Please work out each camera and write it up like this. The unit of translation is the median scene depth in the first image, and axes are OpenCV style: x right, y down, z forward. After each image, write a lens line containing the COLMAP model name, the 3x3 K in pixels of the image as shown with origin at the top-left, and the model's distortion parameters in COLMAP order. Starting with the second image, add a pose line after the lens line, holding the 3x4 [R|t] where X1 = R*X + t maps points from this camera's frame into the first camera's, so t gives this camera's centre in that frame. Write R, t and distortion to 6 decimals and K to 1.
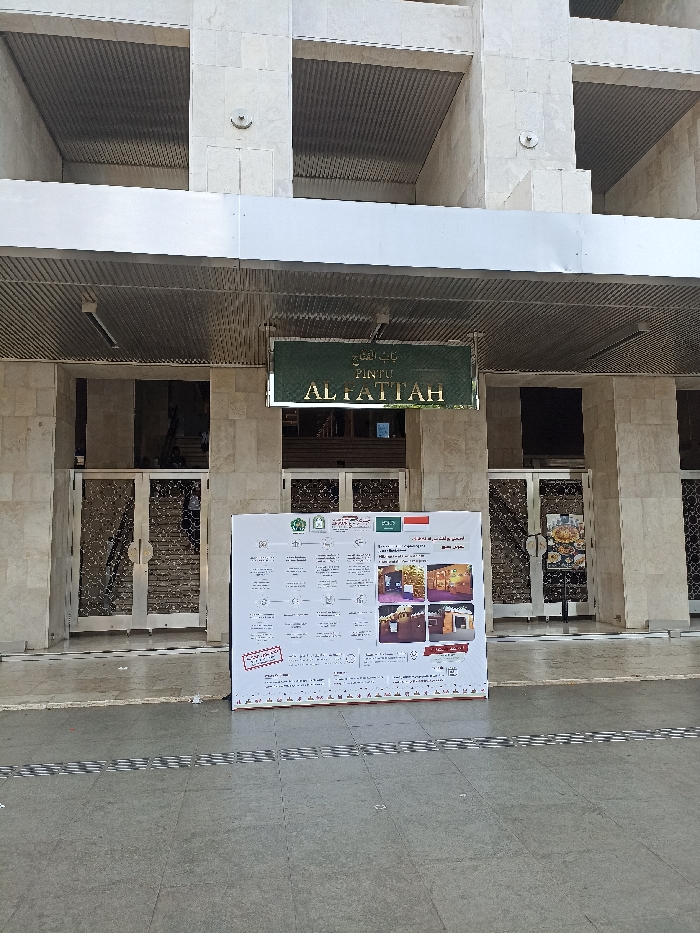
lens RADIAL K [[688.2, 0, 352.8], [0, 688.2, 467.7], [0, 0, 1]] dist [0.061883, -0.056728]
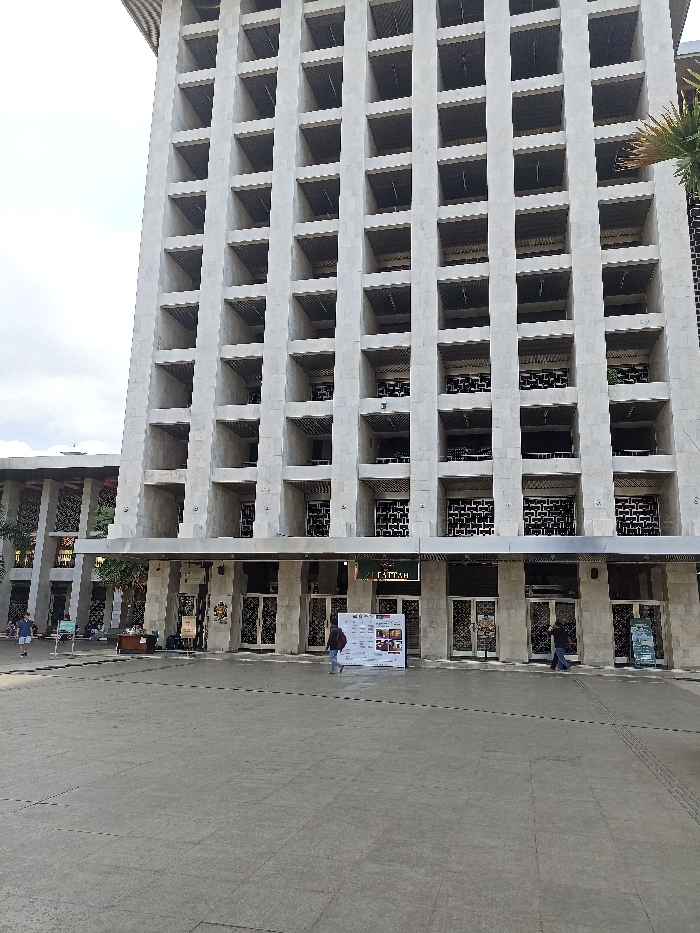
lens RADIAL K [[688.2, 0, 349.0], [0, 688.2, 466.2], [0, 0, 1]] dist [0.061883, -0.056728]
pose [[0.932294, -0.044449, -0.358961, 1.246008], [0.000697, 0.992639, -0.121106, -0.270044], [0.361702, 0.112656, 0.925462, -2.529789]]
